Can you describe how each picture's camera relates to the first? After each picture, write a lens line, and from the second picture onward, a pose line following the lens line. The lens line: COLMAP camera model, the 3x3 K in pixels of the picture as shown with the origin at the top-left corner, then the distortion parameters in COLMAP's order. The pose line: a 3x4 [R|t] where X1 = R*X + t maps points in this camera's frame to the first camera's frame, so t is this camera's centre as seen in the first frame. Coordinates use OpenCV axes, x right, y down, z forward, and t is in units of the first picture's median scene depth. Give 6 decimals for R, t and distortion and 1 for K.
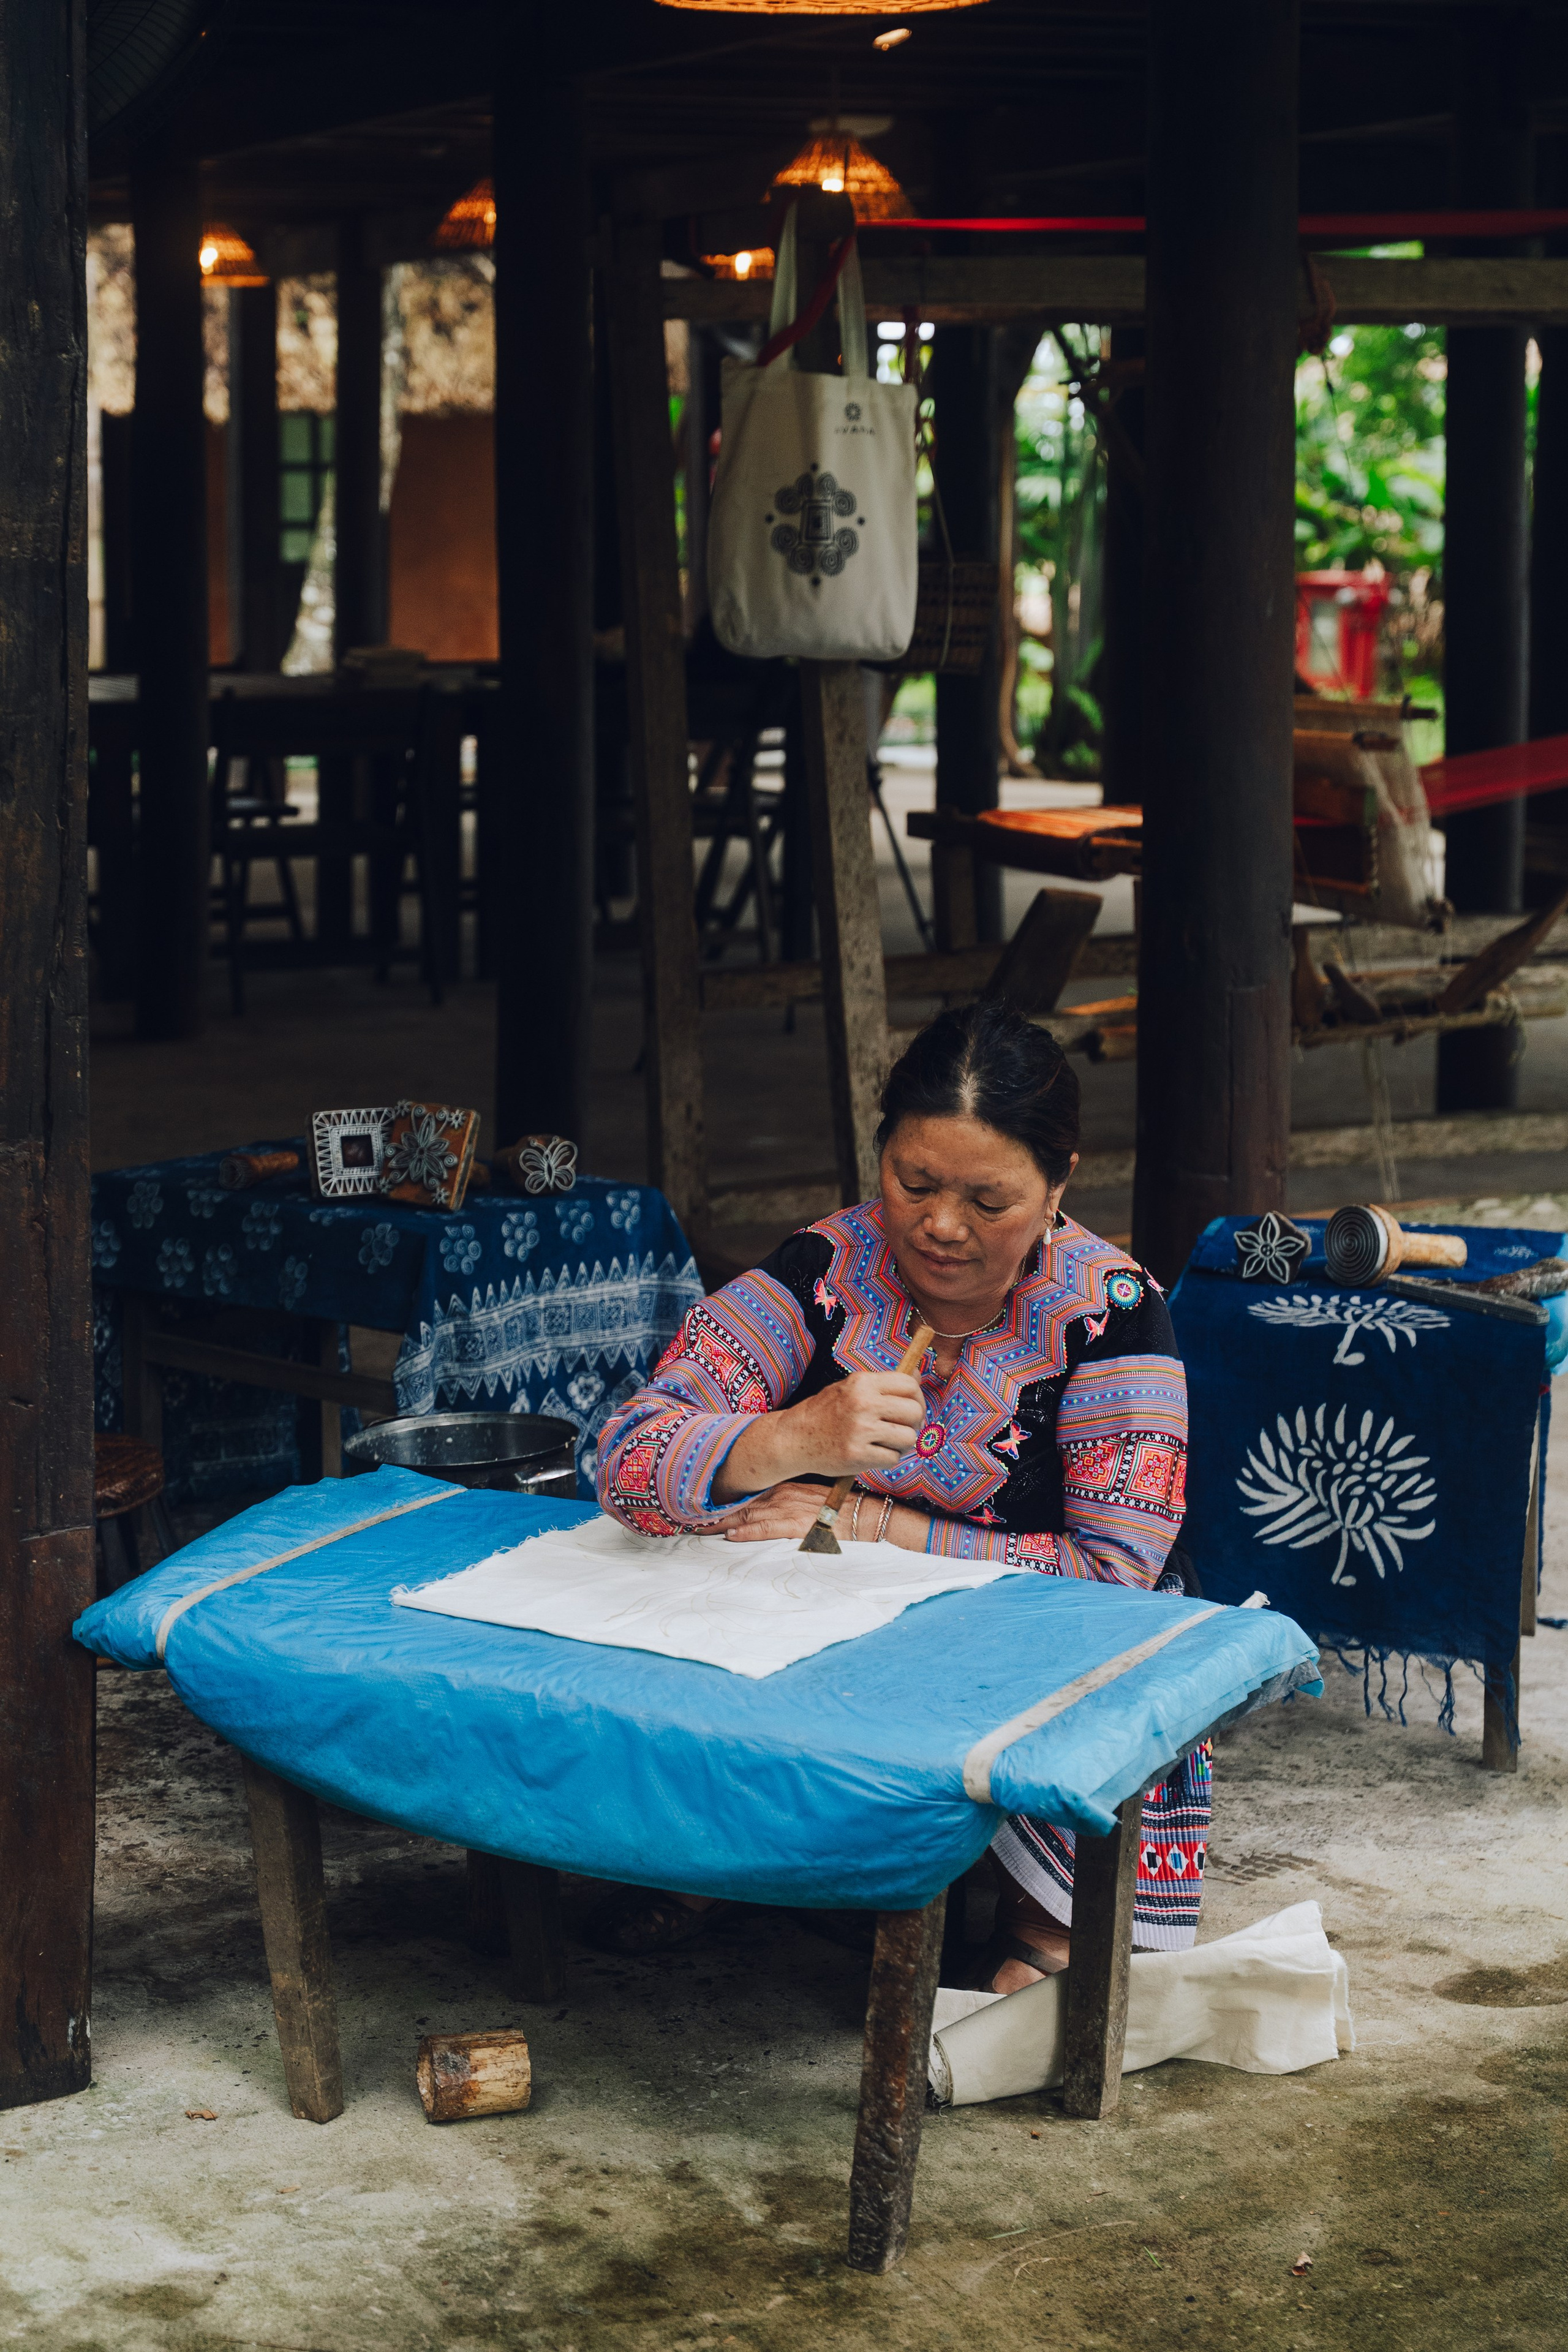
lens RADIAL K [[3966.7, 0, 784.0], [0, 3966.7, 1176.0], [0, 0, 1]] dist [-0.940141, -0.011089]
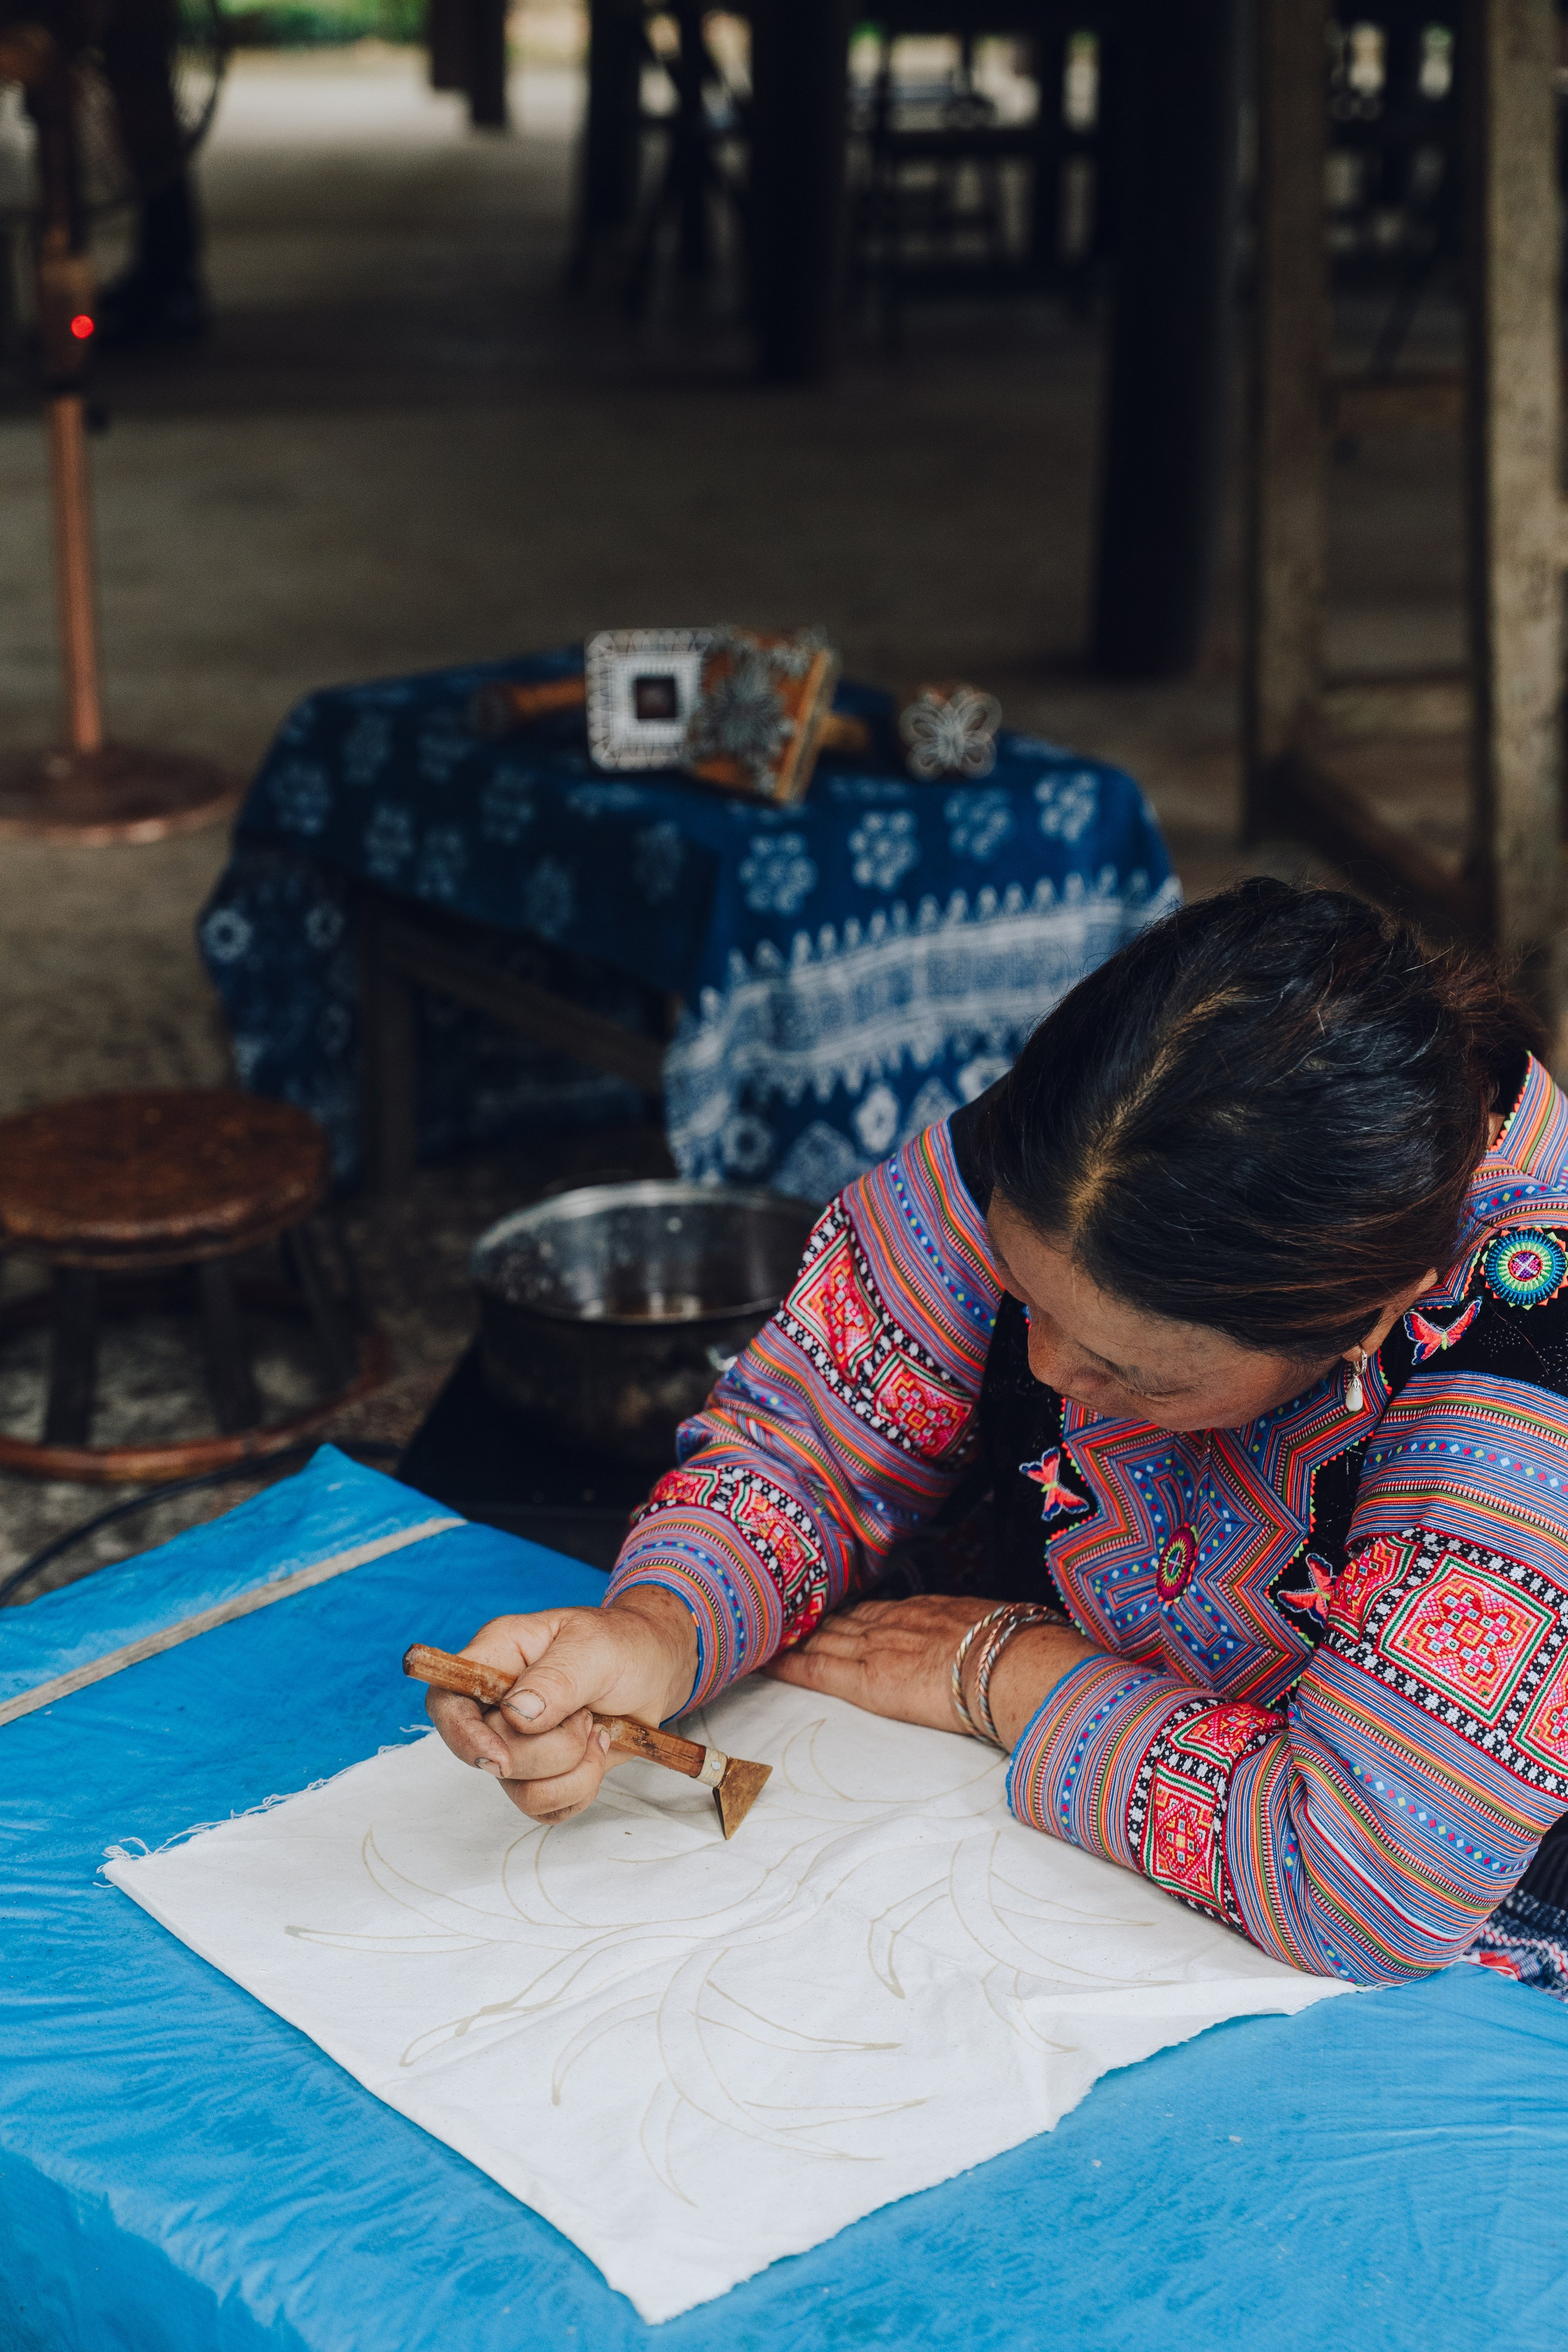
lens RADIAL K [[3699.8, 0, 784.0], [0, 3699.8, 1176.0], [0, 0, 1]] dist [-0.030045, -0.168831]
pose [[0.972933, 0.082180, -0.215981, 0.051351], [-0.039273, 0.979835, 0.195909, -0.049992], [0.227726, -0.182124, 0.956542, 0.406873]]
